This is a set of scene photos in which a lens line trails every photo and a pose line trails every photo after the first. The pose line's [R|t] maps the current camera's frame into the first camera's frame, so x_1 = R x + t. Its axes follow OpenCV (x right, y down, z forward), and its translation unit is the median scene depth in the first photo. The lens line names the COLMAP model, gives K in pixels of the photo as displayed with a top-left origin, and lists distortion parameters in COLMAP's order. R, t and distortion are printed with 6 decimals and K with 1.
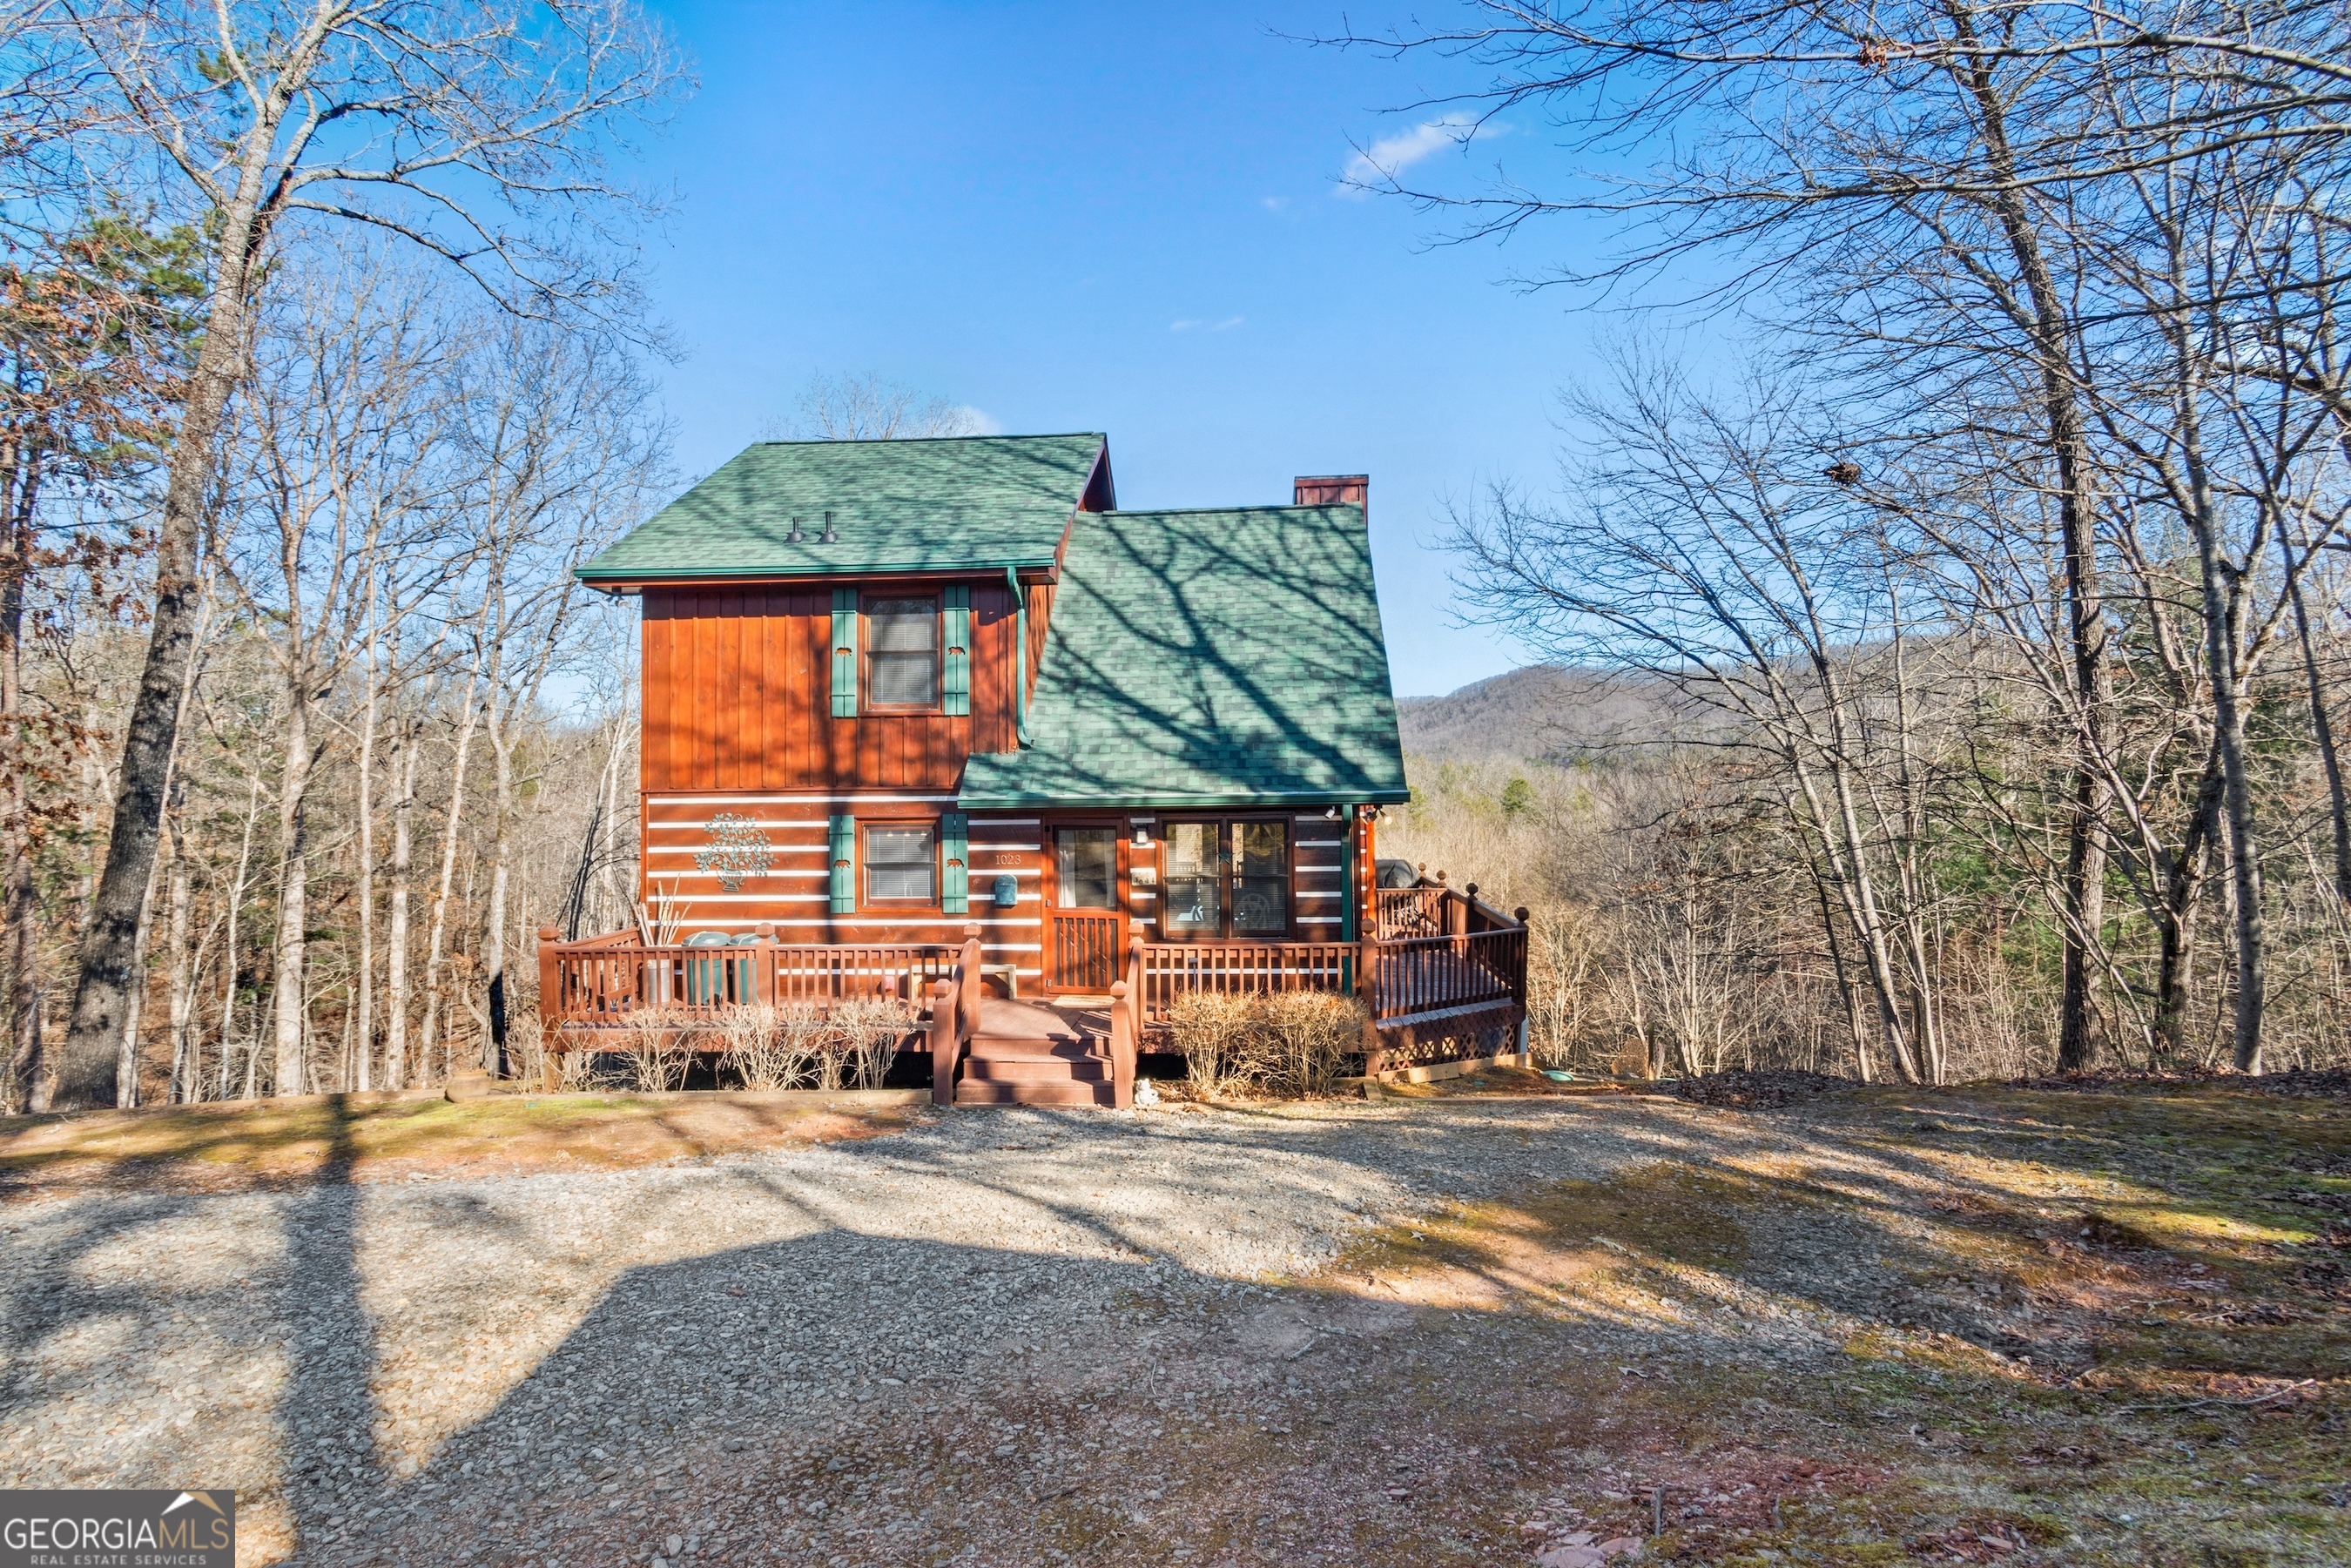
lens RADIAL K [[1070.1, 0, 1117.2], [0, 1070.1, 807.7], [0, 0, 1]] dist [-0.001815, 0.000074]
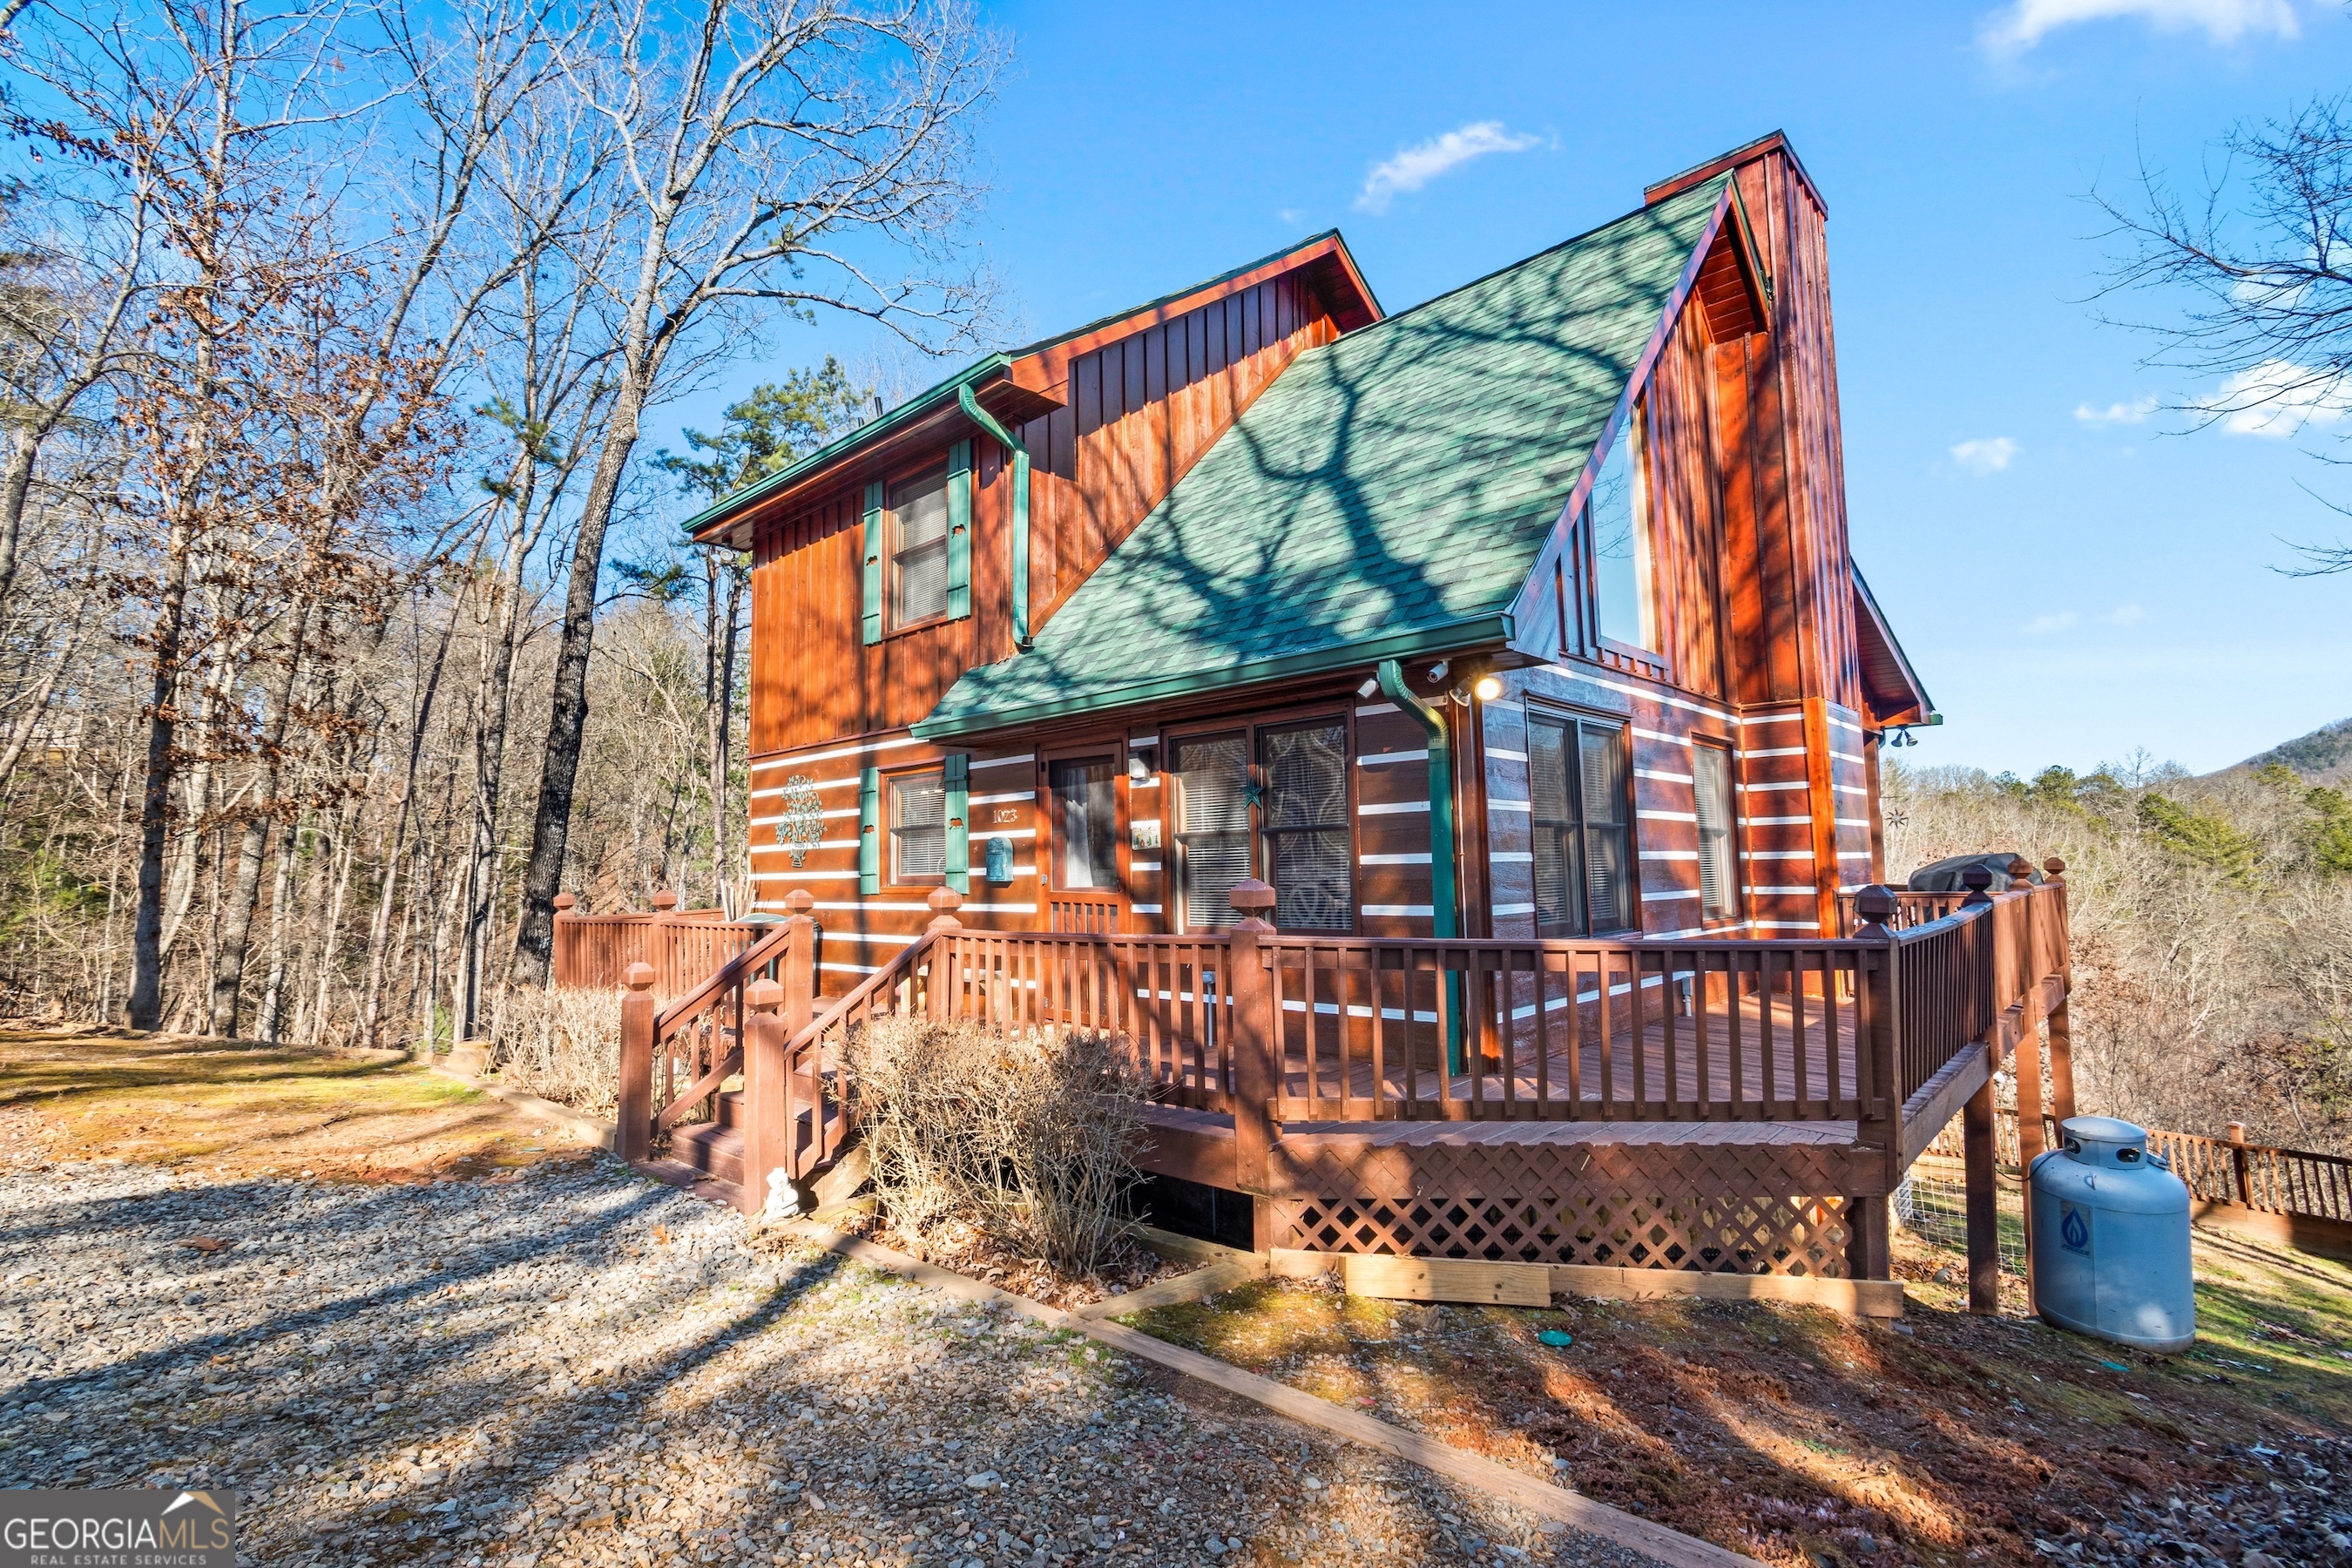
lens RADIAL K [[1070.6, 0, 1117.7], [0, 1070.6, 807.7], [0, 0, 1]] dist [-0.001815, 0.000074]
pose [[0.797759, -0.033184, -0.602062, 0.365985], [0.001425, 0.998585, -0.053152, 0.078830], [0.602974, 0.041544, 0.796678, 0.493640]]
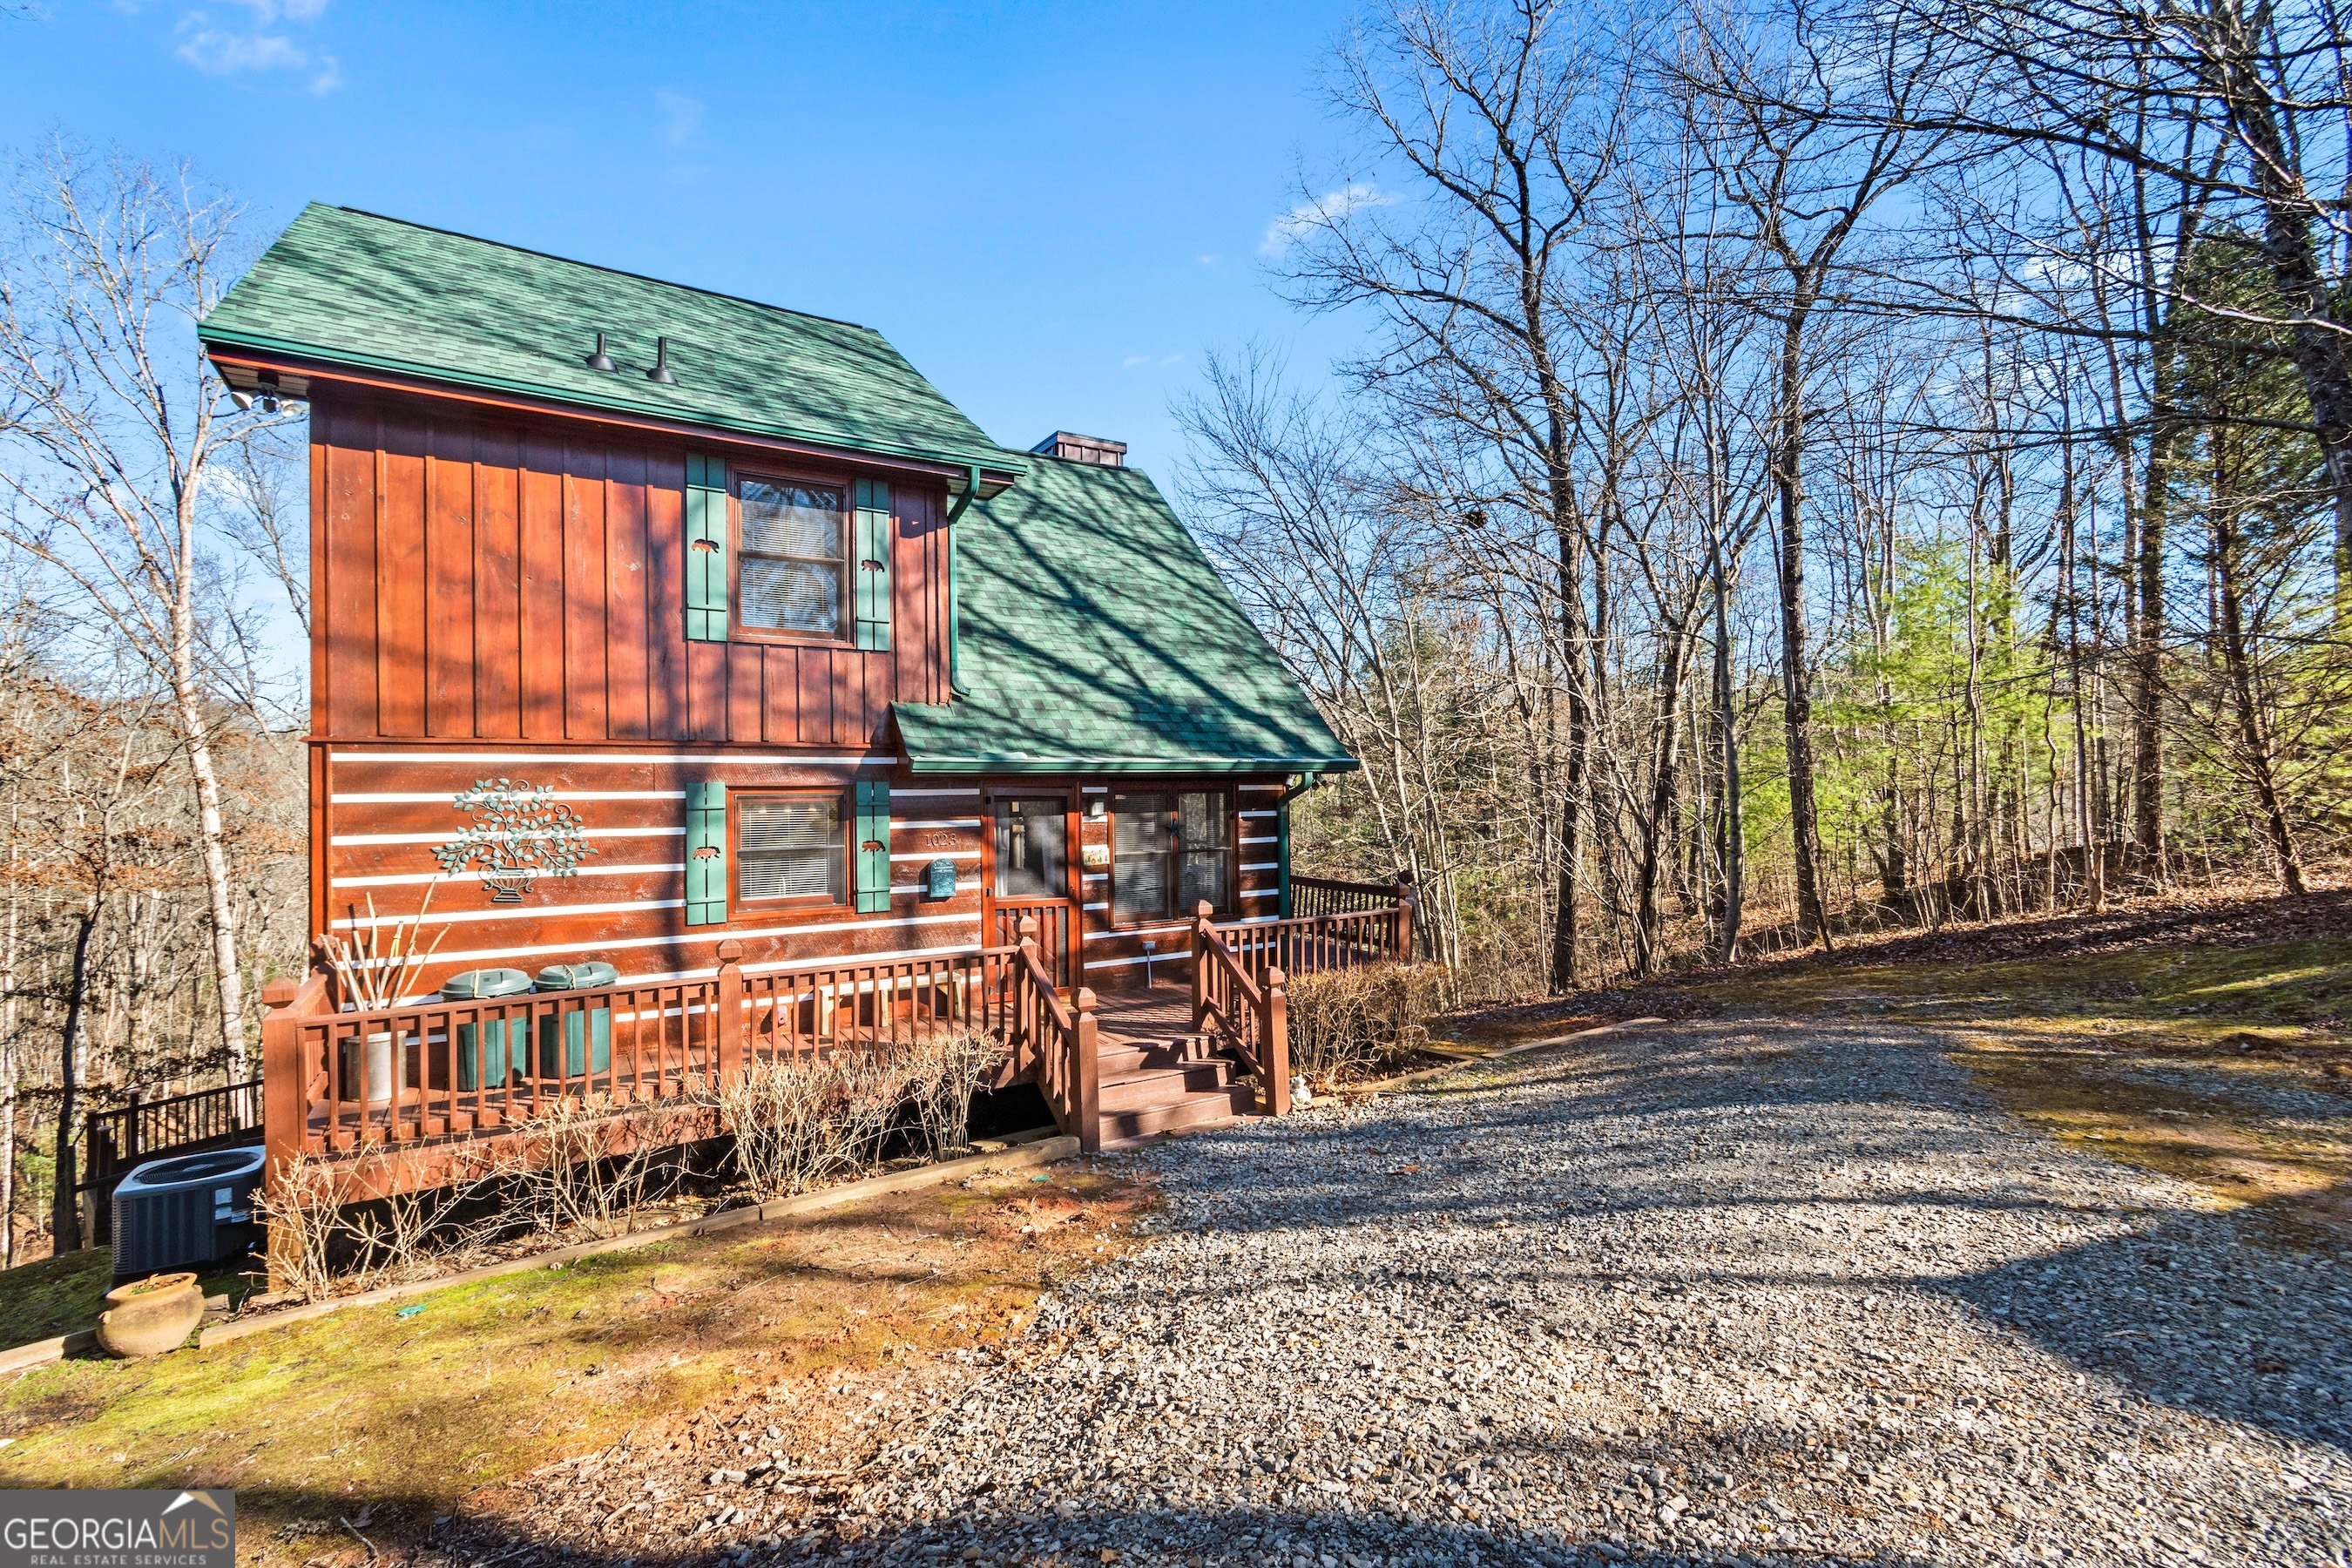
lens RADIAL K [[1055.7, 0, 1176.0], [0, 1055.7, 784.0], [0, 0, 1]] dist [-0.000538, 0.000067]
pose [[0.784053, 0.006905, 0.620656, -0.447794], [-0.004561, 0.999975, -0.005363, 0.010066], [-0.620678, 0.001374, 0.784065, 0.274236]]
